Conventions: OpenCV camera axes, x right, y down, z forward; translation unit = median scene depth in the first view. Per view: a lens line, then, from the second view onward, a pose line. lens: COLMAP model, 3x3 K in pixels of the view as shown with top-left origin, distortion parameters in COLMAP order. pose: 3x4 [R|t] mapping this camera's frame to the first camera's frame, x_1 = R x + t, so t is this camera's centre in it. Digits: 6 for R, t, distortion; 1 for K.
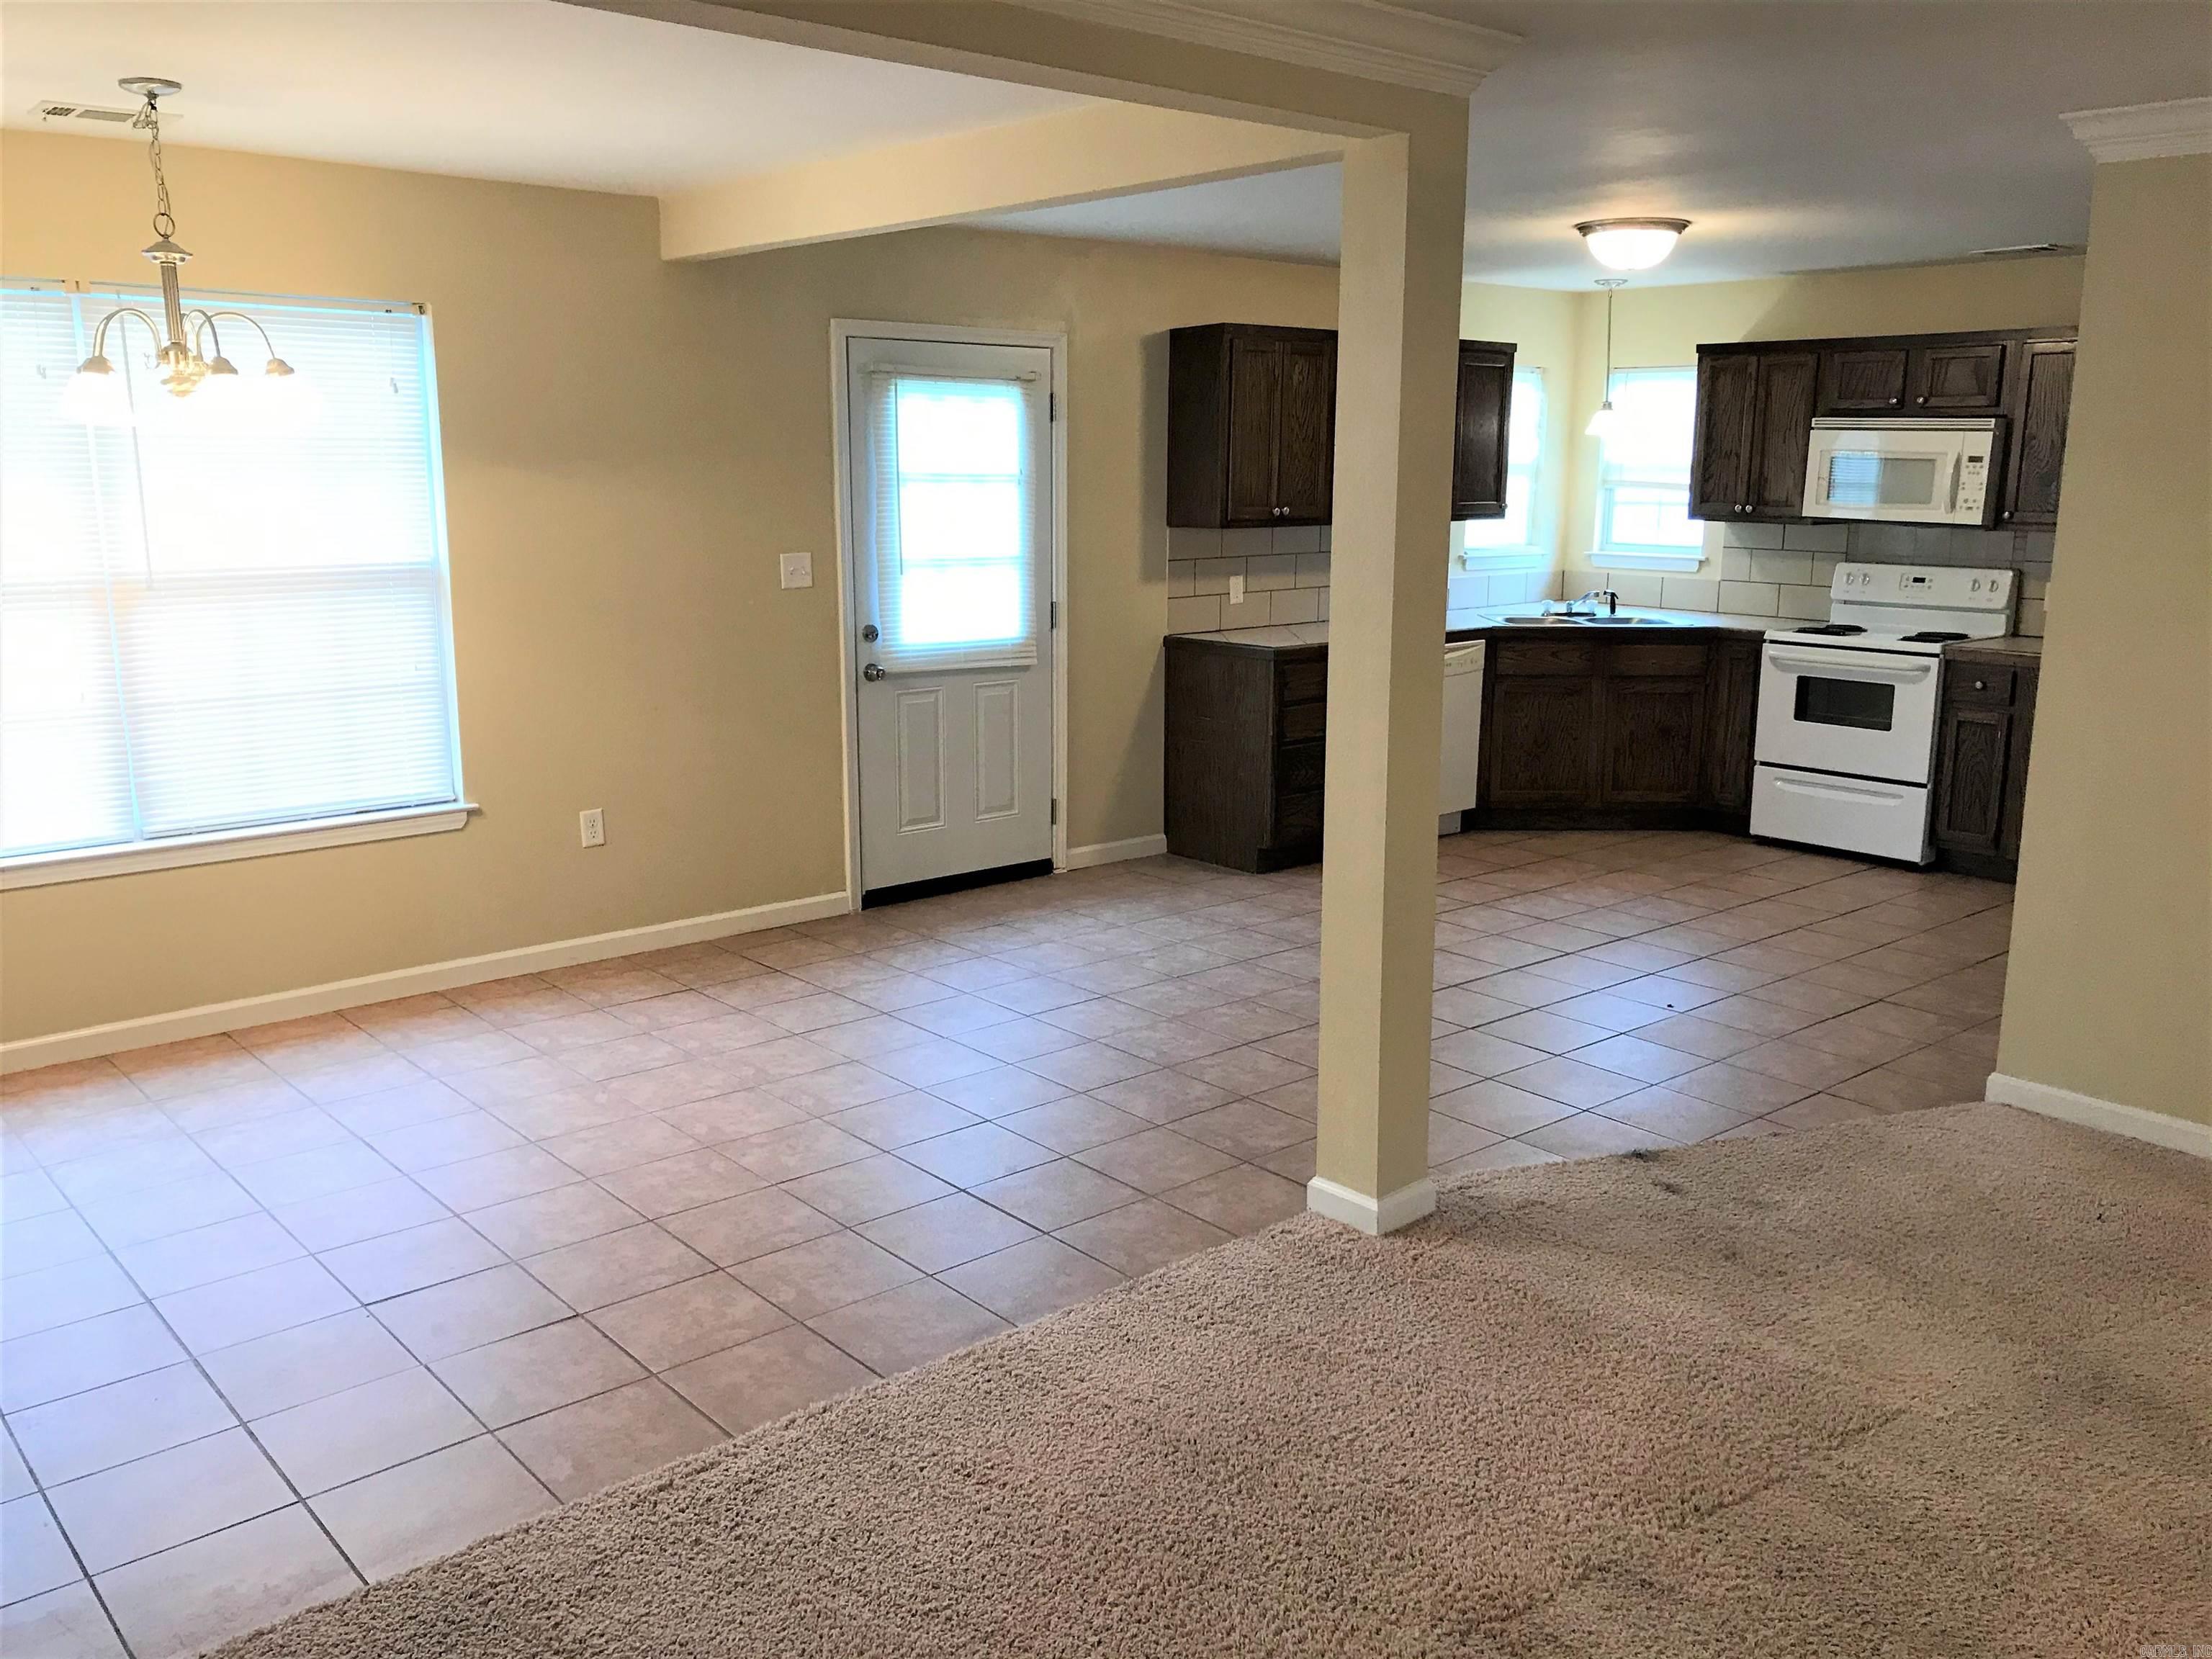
lens RADIAL K [[1813.0, 0, 1107.3], [0, 1813.0, 835.4], [0, 0, 1]] dist [0.063582, -0.022706]
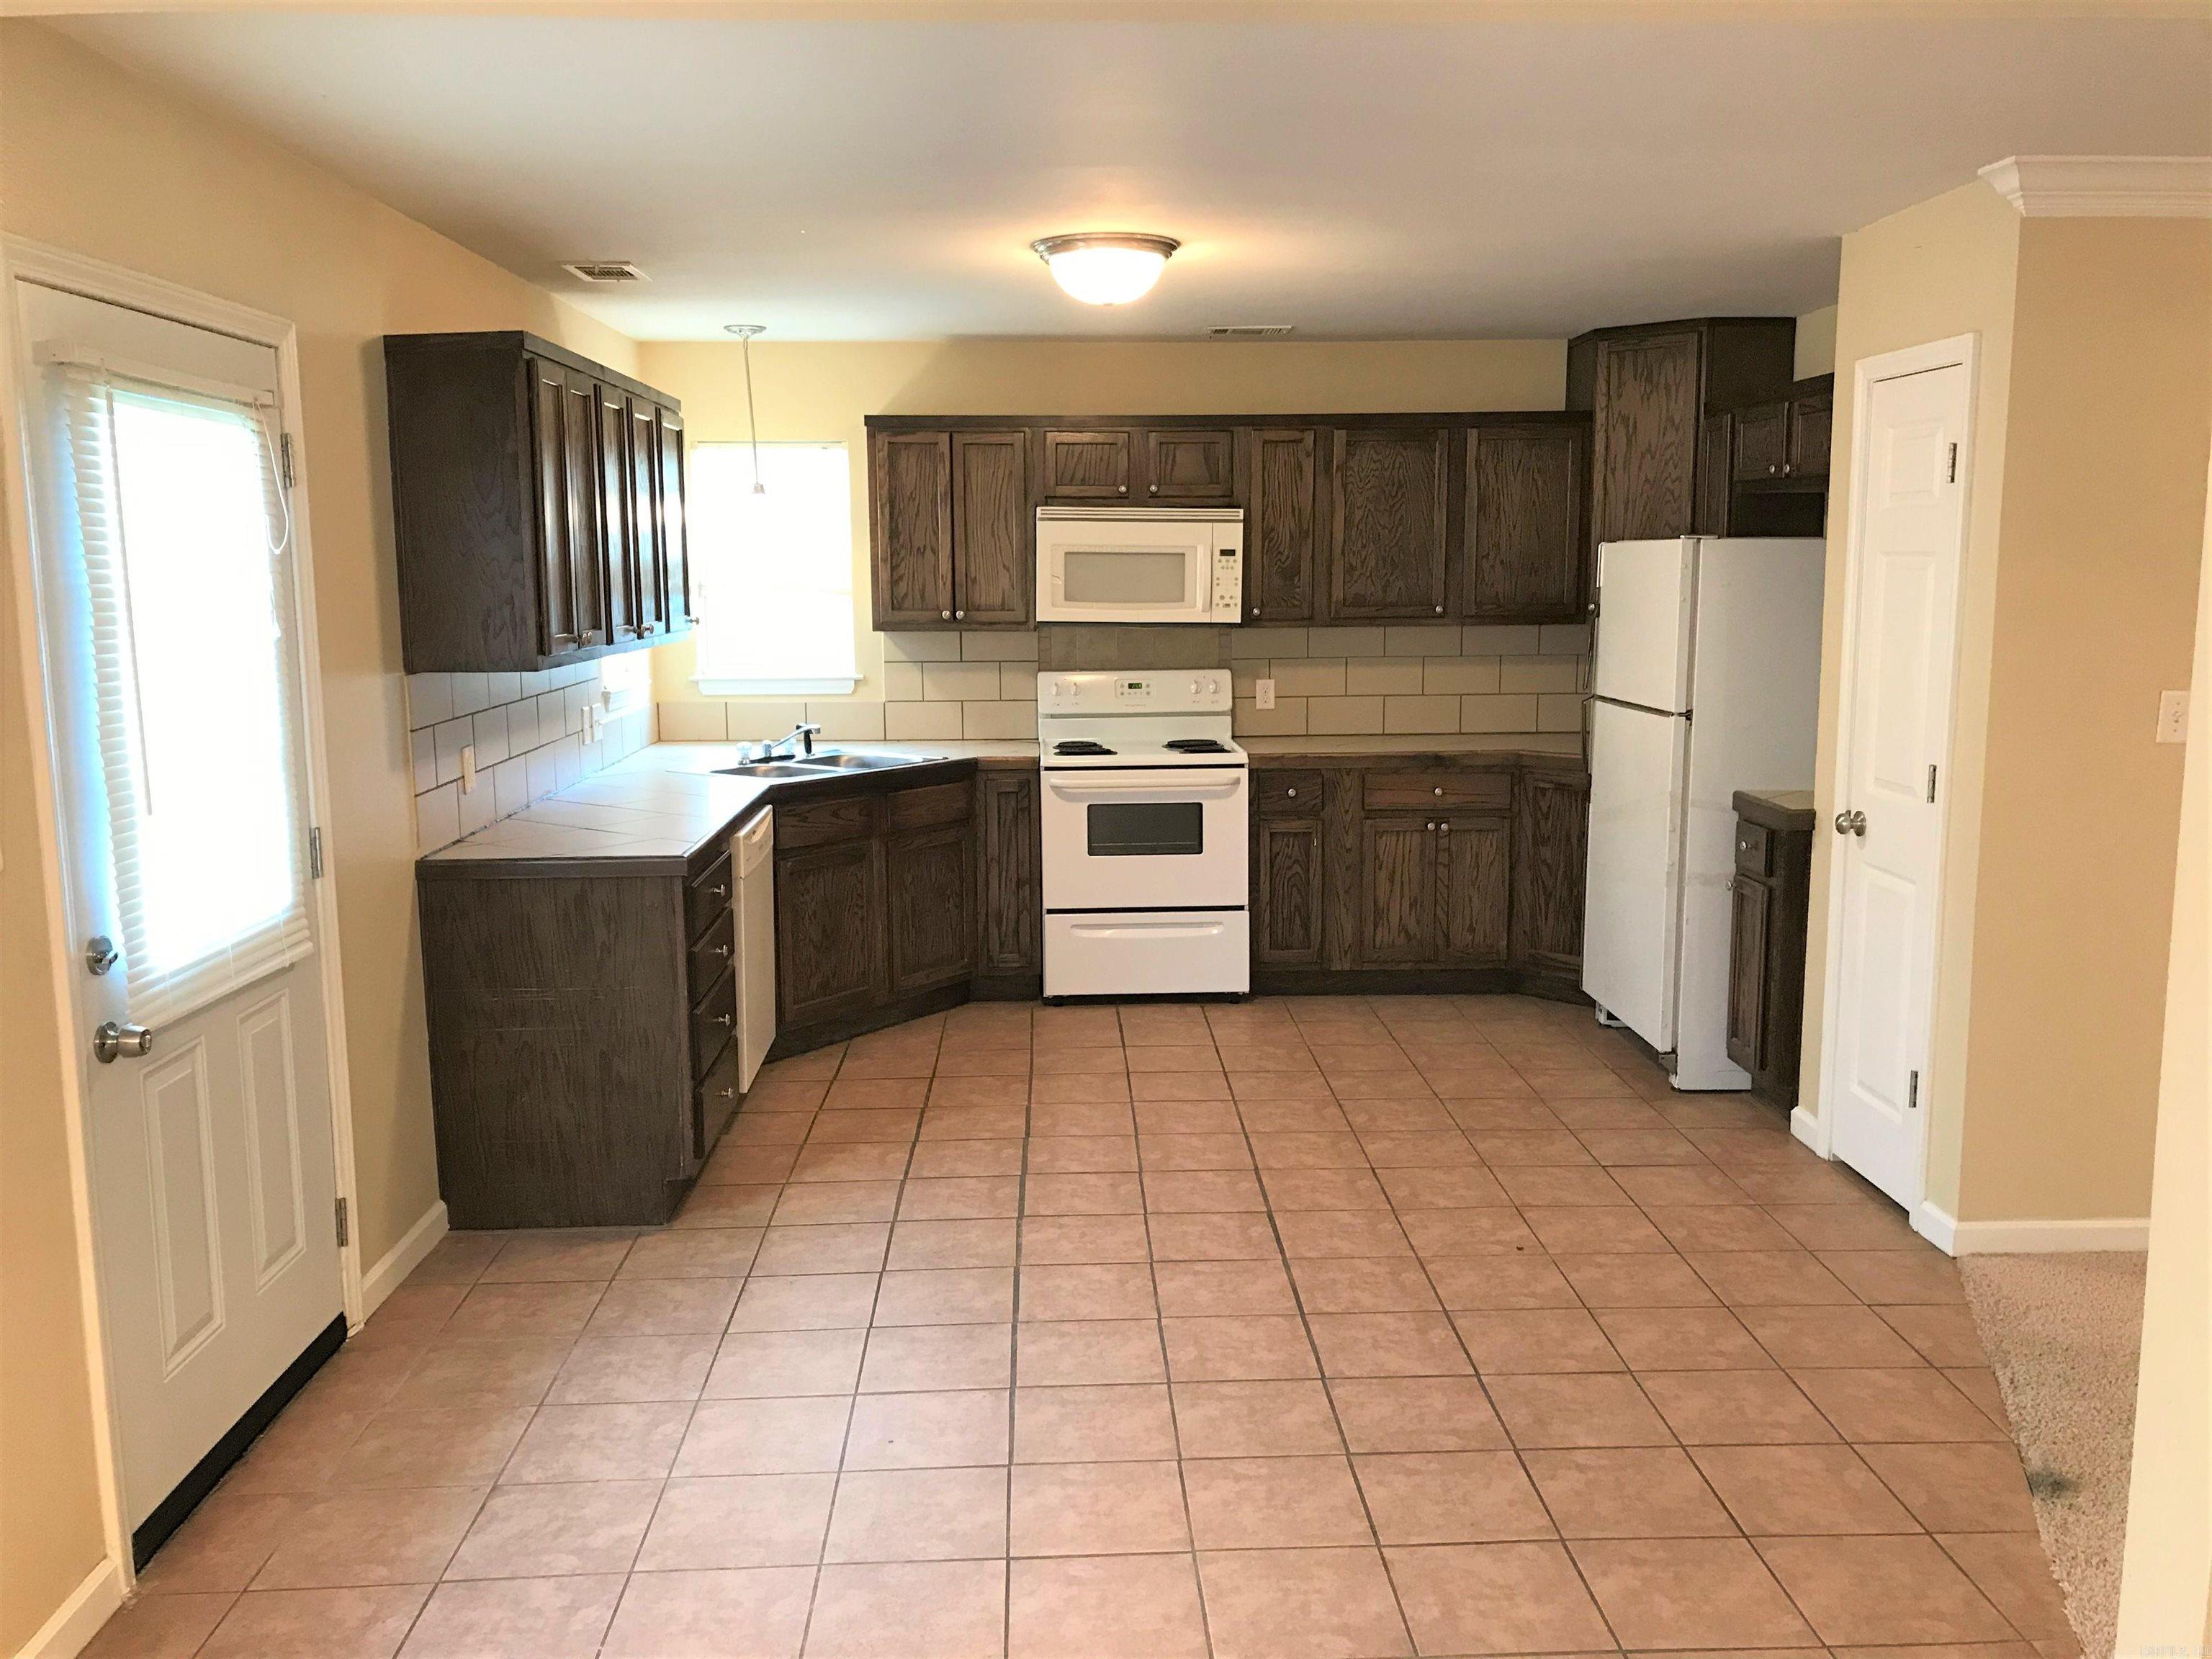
lens RADIAL K [[1813.0, 0, 1103.9], [0, 1813.0, 828.7], [0, 0, 1]] dist [0.063582, -0.022706]
pose [[0.627178, -0.127828, 0.768315, -0.280574], [0.174921, 0.984359, 0.020984, -0.096325], [-0.758980, 0.121233, 0.639728, 0.472336]]
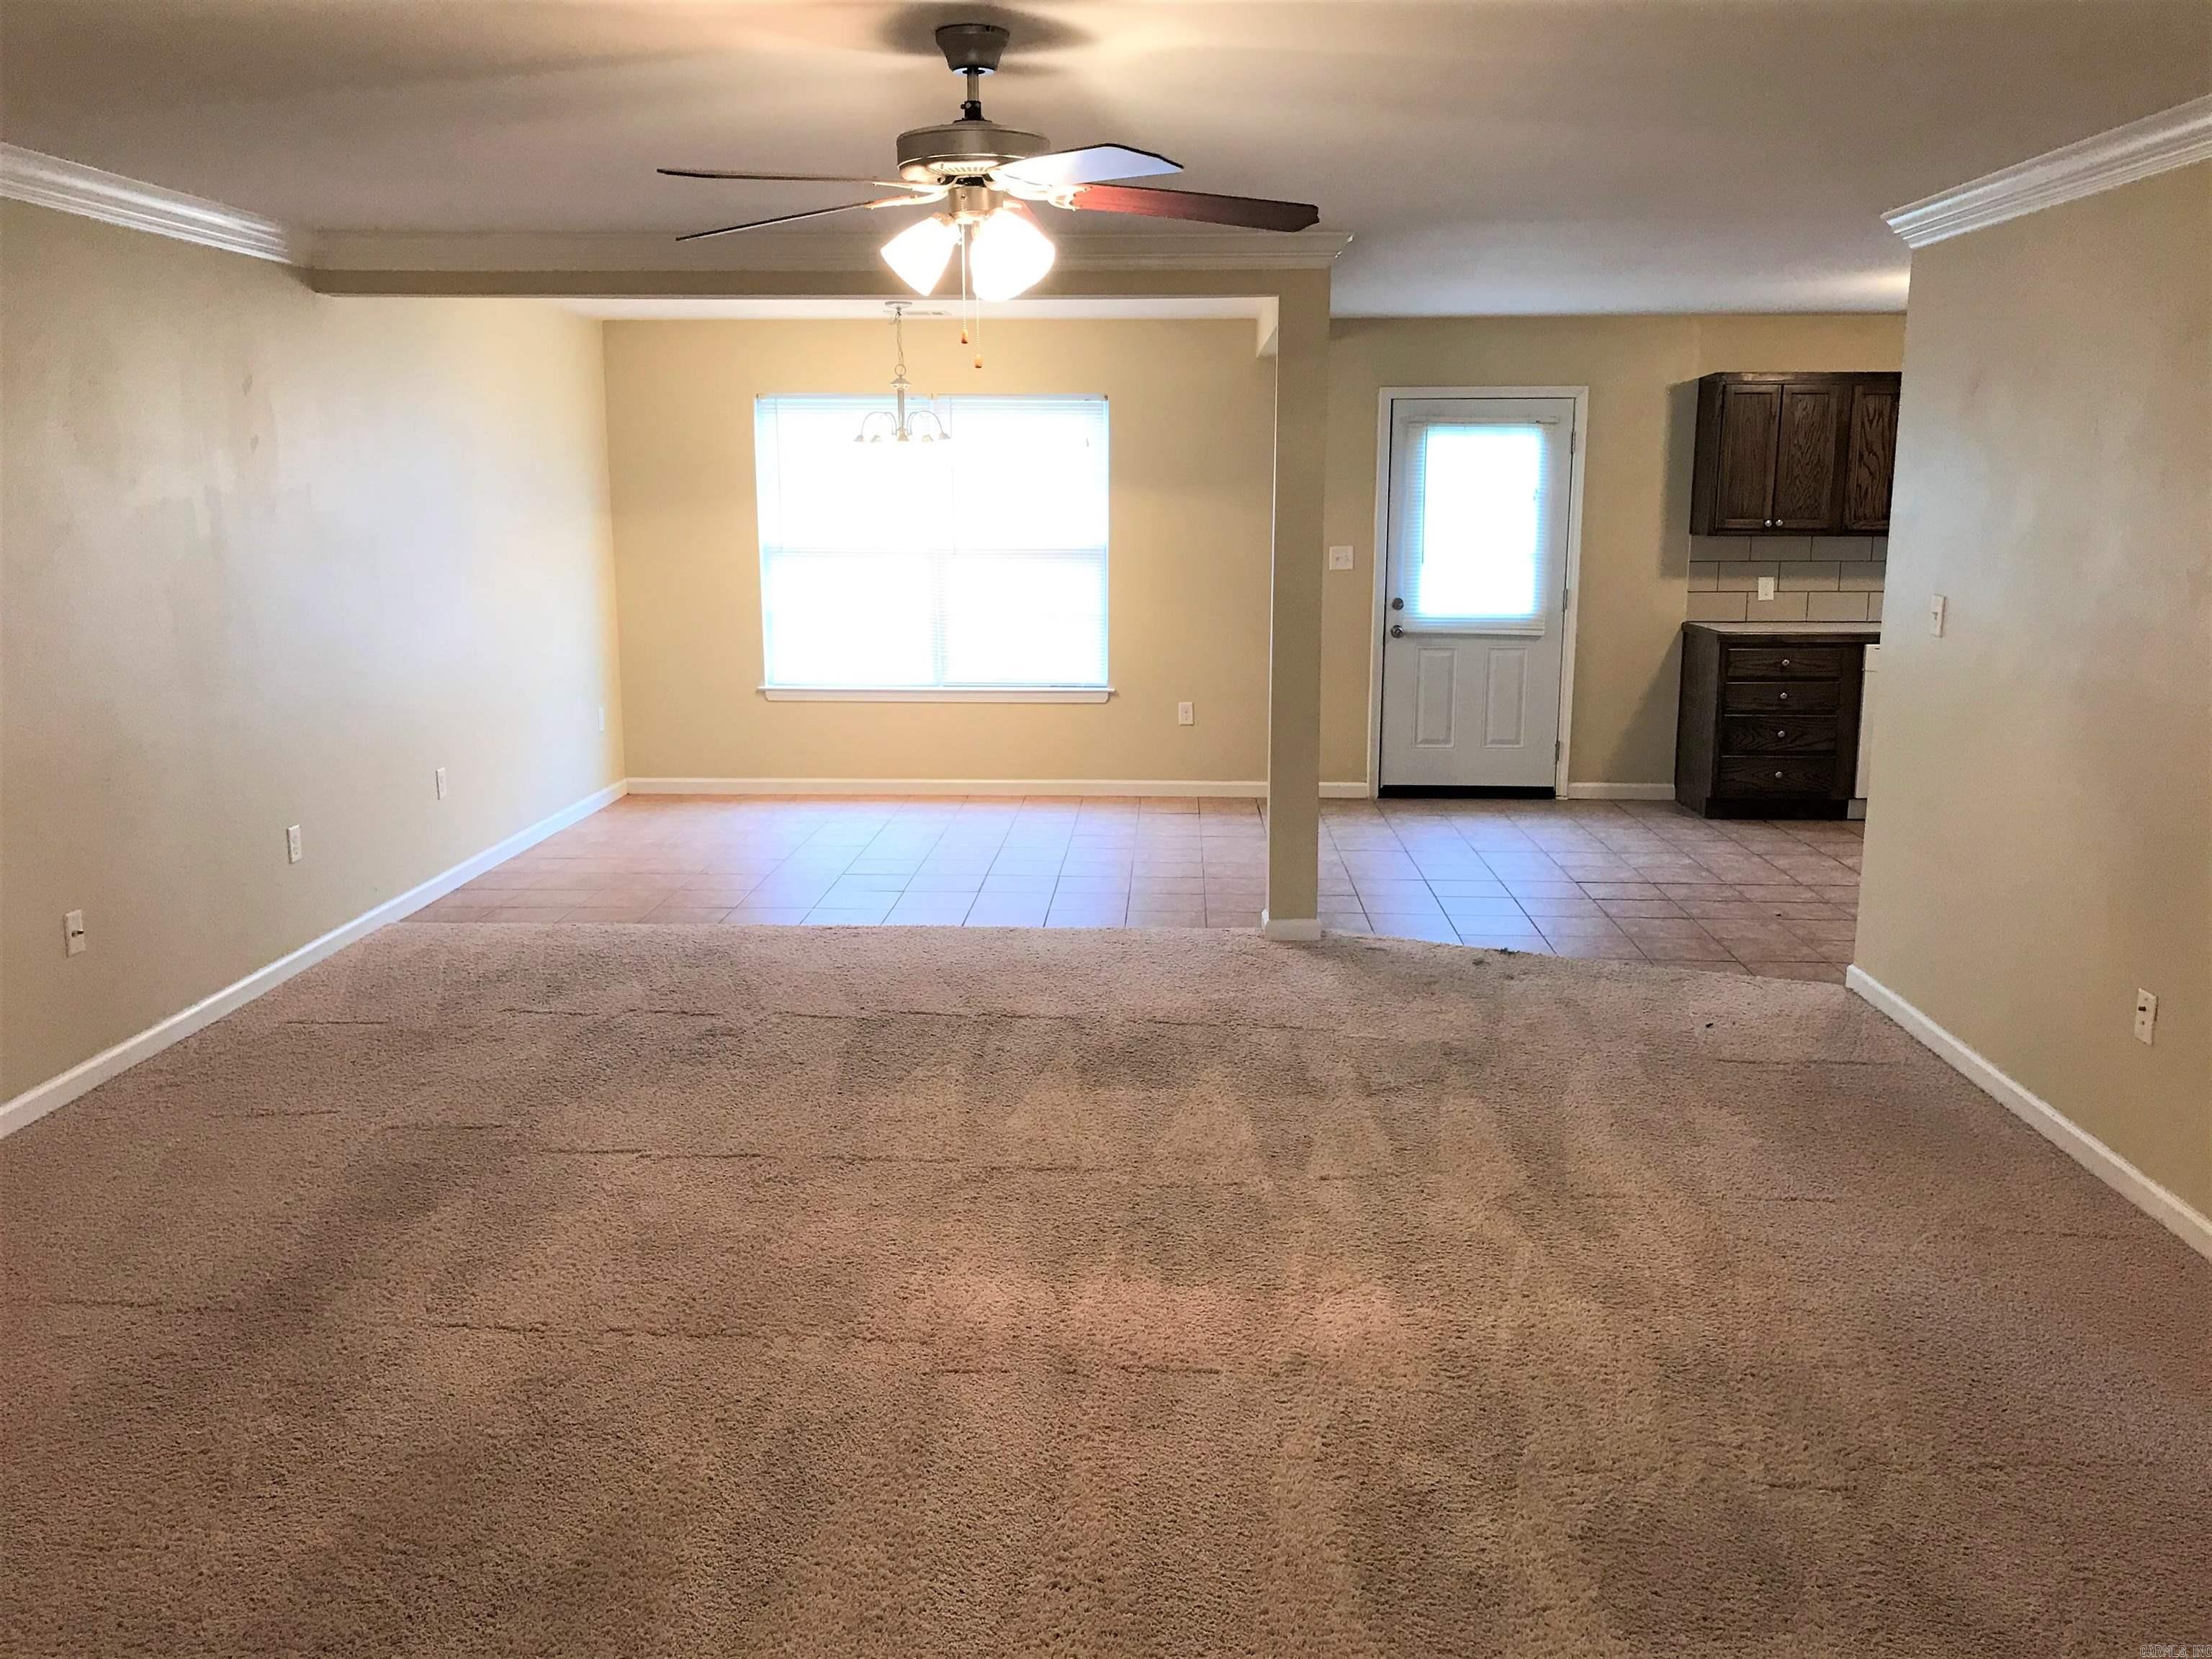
lens RADIAL K [[1813.0, 0, 1103.0], [0, 1813.0, 825.1], [0, 0, 1]] dist [0.063582, -0.022706]
pose [[0.733166, 0.123268, -0.668784, 0.603139], [-0.138468, 0.989892, 0.030655, 0.044065], [0.665803, 0.070130, 0.742824, -0.182152]]
